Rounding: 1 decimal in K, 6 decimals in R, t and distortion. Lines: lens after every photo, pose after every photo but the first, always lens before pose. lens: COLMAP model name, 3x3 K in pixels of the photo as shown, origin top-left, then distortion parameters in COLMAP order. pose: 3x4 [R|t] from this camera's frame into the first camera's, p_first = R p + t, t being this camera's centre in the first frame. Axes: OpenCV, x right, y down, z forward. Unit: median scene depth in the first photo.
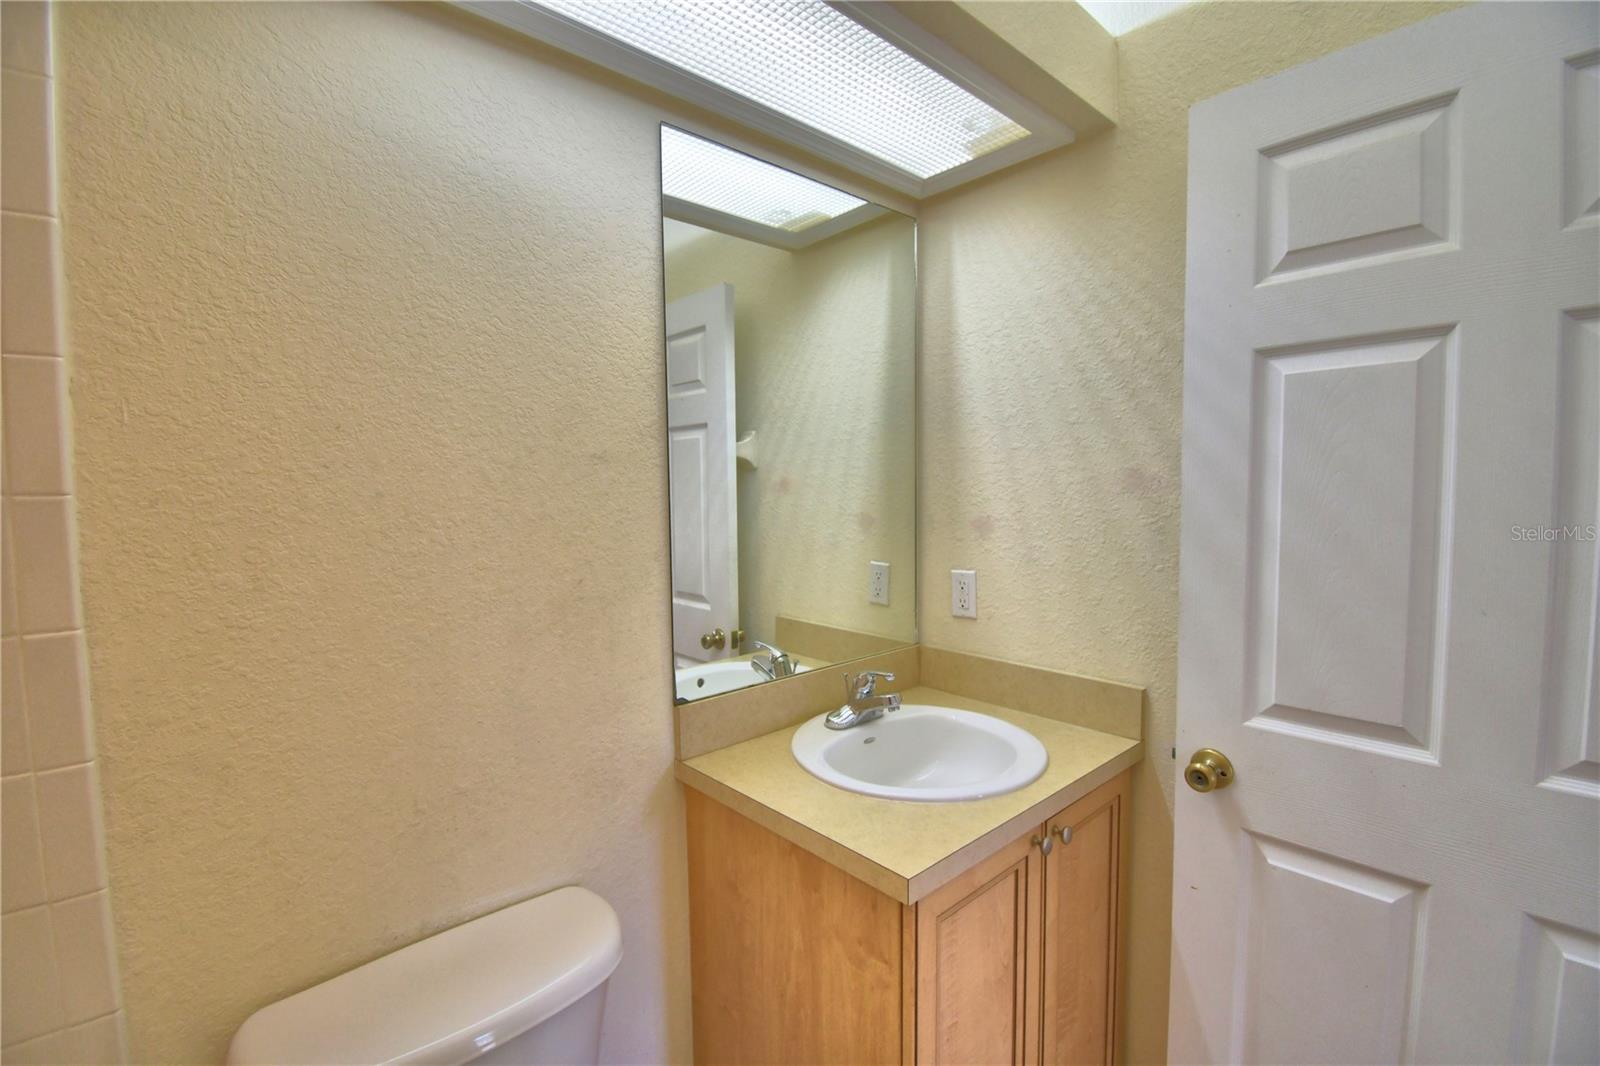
lens RADIAL K [[709.7, 0, 794.3], [0, 709.7, 531.4], [0, 0, 1]] dist [0.023839, -0.027515]
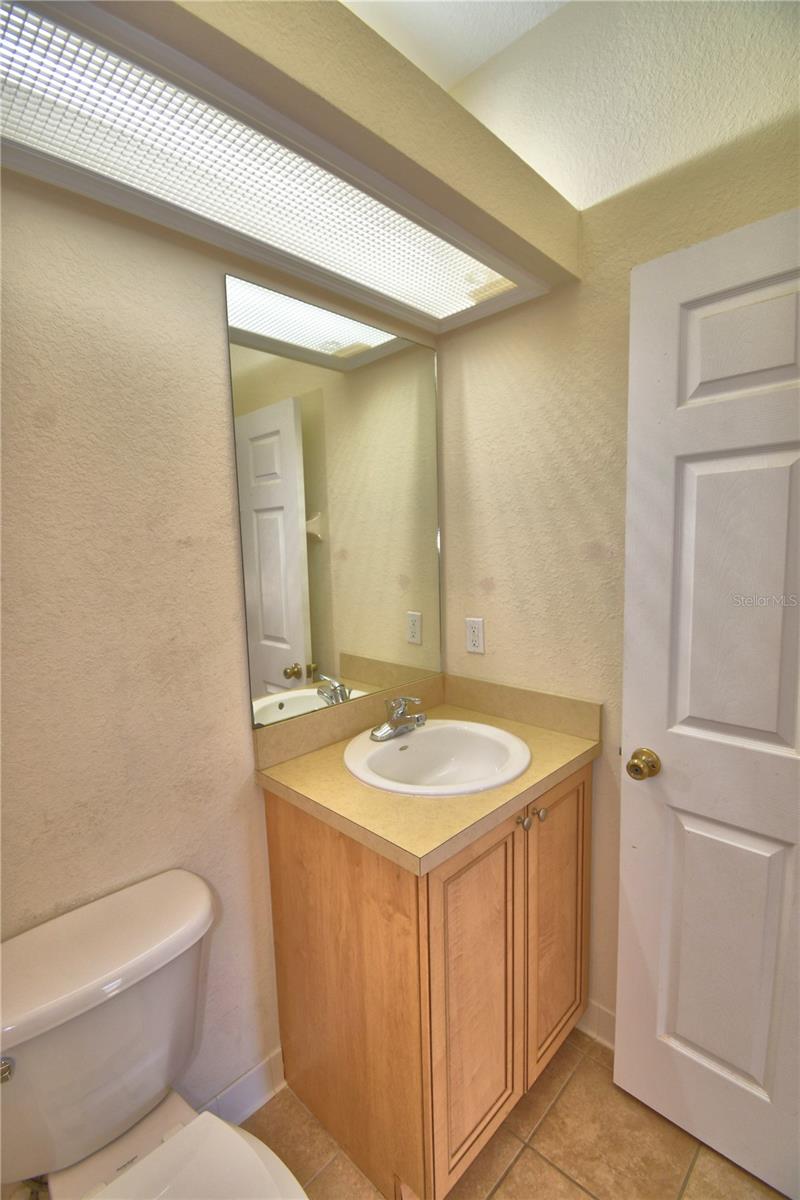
lens RADIAL K [[532.3, 0, 401.1], [0, 532.3, 603.1], [0, 0, 1]] dist [0.023839, -0.027515]
pose [[0.998026, -0.021681, 0.058945, 0.053793], [0.018854, 0.998665, 0.048093, -0.031987], [-0.059909, -0.046887, 0.997102, 0.010035]]
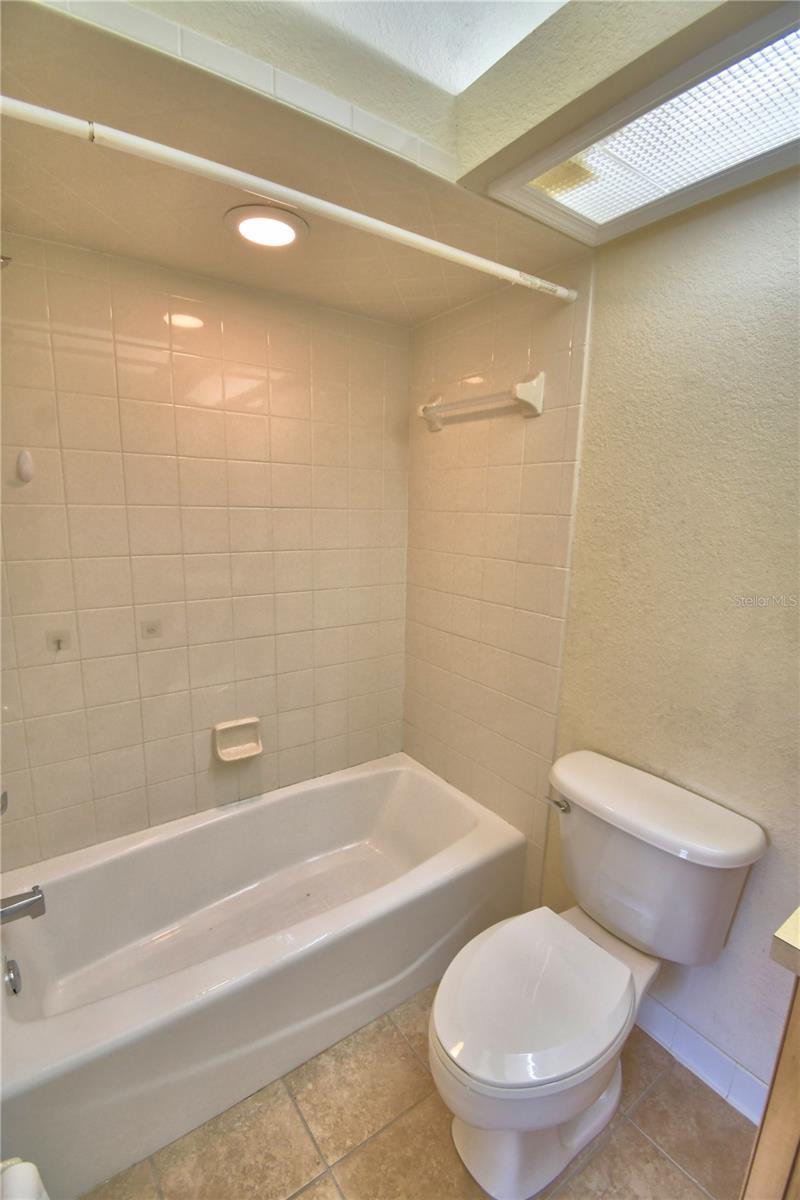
lens RADIAL K [[524.2, 0, 394.8], [0, 524.2, 603.7], [0, 0, 1]] dist [0.018100, -0.025426]
pose [[-0.121578, 0.196517, -0.972934, 0.605975], [-0.079826, 0.975094, 0.206928, -0.051913], [0.989367, 0.102823, -0.102863, 0.362936]]
